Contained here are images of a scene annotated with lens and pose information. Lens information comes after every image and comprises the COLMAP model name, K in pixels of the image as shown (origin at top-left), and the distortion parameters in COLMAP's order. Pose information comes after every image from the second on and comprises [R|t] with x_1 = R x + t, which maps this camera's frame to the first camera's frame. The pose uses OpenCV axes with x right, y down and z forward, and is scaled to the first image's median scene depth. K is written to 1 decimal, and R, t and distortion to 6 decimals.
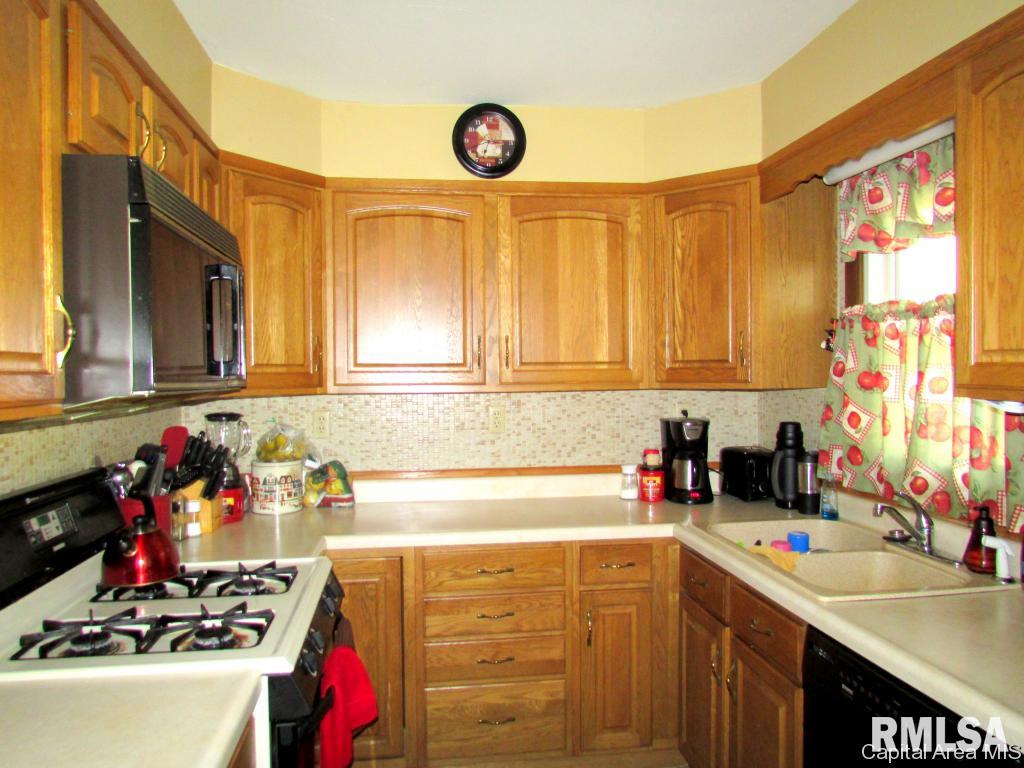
lens RADIAL K [[730.2, 0, 510.9], [0, 730.2, 391.1], [0, 0, 1]] dist [-0.032042, 0.004029]
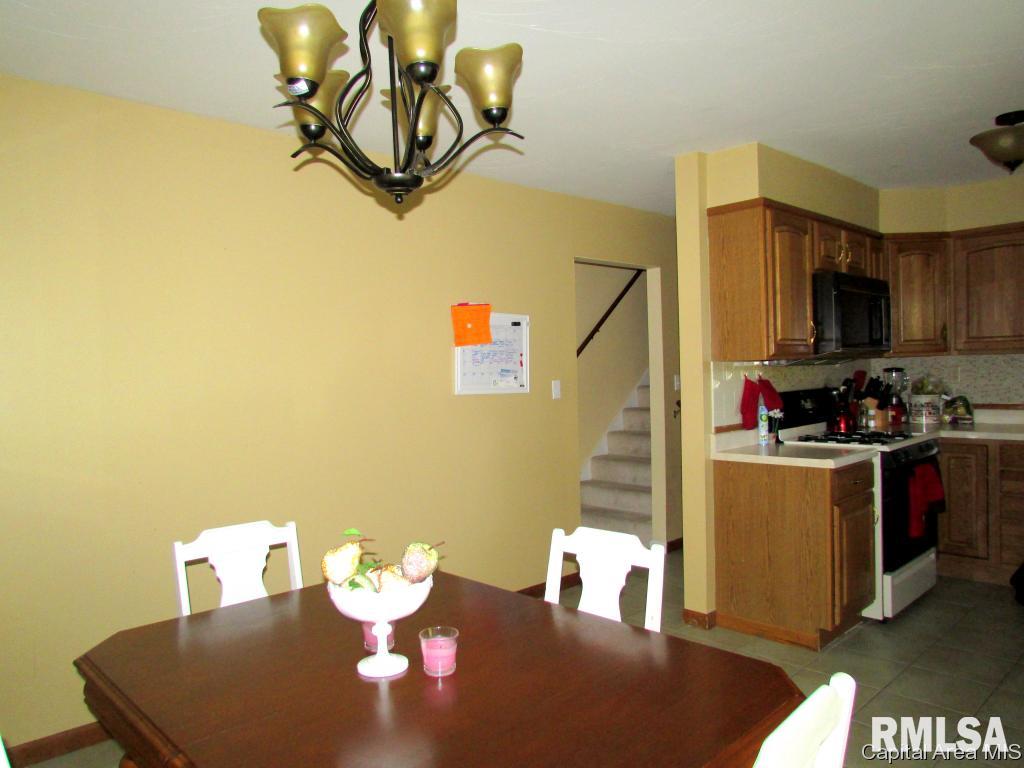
lens RADIAL K [[730.2, 0, 510.9], [0, 730.2, 391.1], [0, 0, 1]] dist [-0.032042, 0.004029]
pose [[0.587421, 0.011442, -0.809200, 0.549863], [0.006647, 0.999798, 0.018962, 0.051596], [0.809254, -0.016517, 0.587227, -0.907241]]
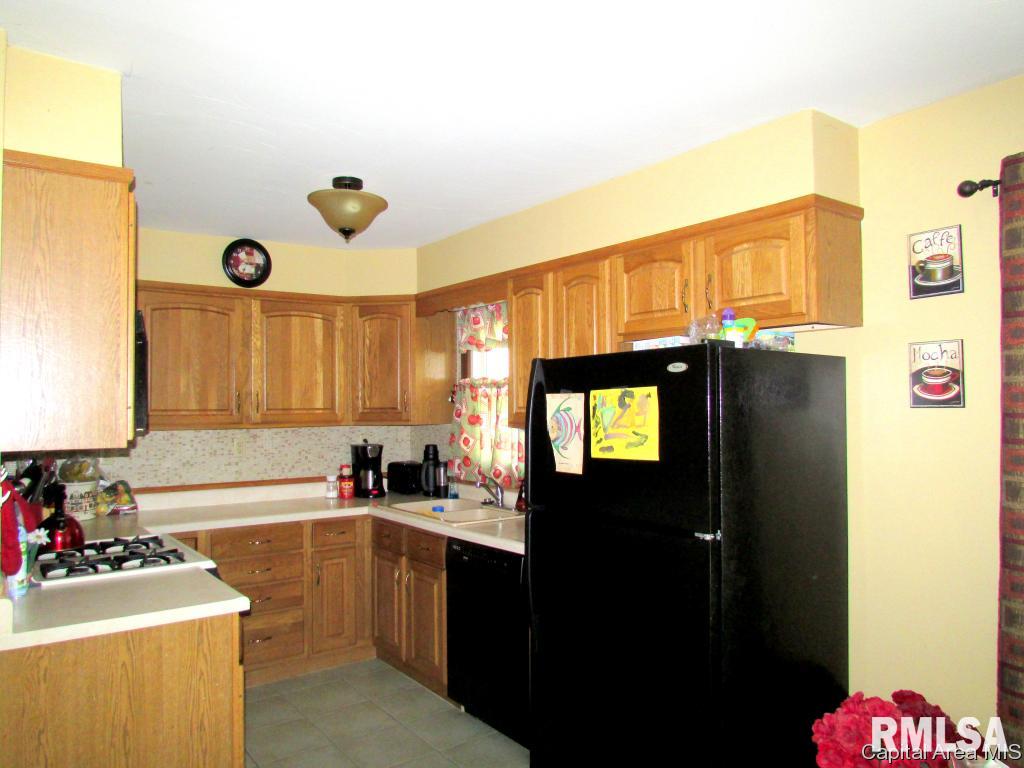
lens RADIAL K [[730.2, 0, 510.9], [0, 730.2, 391.1], [0, 0, 1]] dist [-0.032042, 0.004029]
pose [[0.875121, 0.012931, 0.483732, -0.290816], [0.011117, 0.998842, -0.046813, 0.000578], [-0.483777, 0.046344, 0.873963, -0.607907]]
